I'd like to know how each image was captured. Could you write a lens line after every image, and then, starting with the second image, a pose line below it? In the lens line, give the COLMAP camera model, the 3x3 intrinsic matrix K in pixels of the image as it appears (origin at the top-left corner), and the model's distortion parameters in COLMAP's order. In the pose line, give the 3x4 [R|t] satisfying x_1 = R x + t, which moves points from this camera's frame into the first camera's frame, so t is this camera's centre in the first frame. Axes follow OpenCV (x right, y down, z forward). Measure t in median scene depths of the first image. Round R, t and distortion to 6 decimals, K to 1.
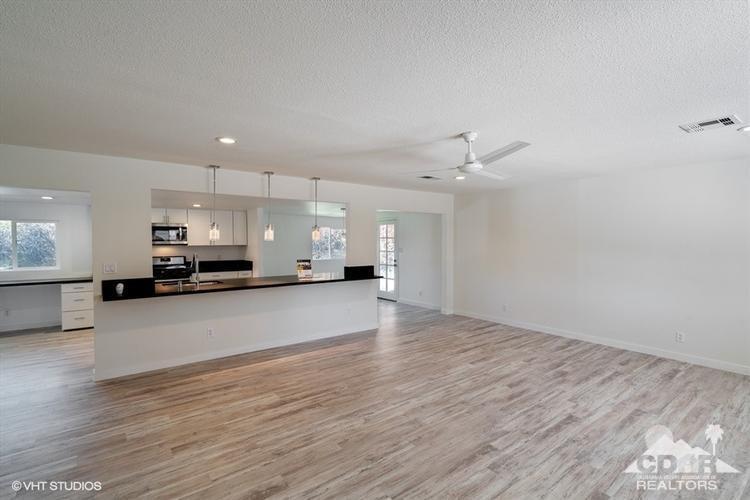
lens RADIAL K [[359.9, 0, 375.0], [0, 359.9, 250.0], [0, 0, 1]] dist [-0.000068, 0.000082]
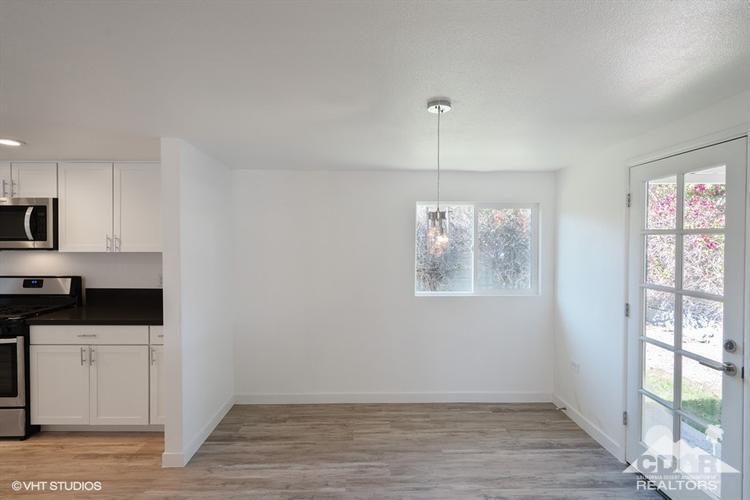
lens RADIAL K [[403.6, 0, 375.3], [0, 403.6, 241.8], [0, 0, 1]] dist [-0.000875, 0.000007]
pose [[0.811417, 0.008631, -0.584404, 0.027069], [-0.019621, 0.999730, -0.012479, -0.020514], [0.584139, 0.021592, 0.811367, 0.706759]]
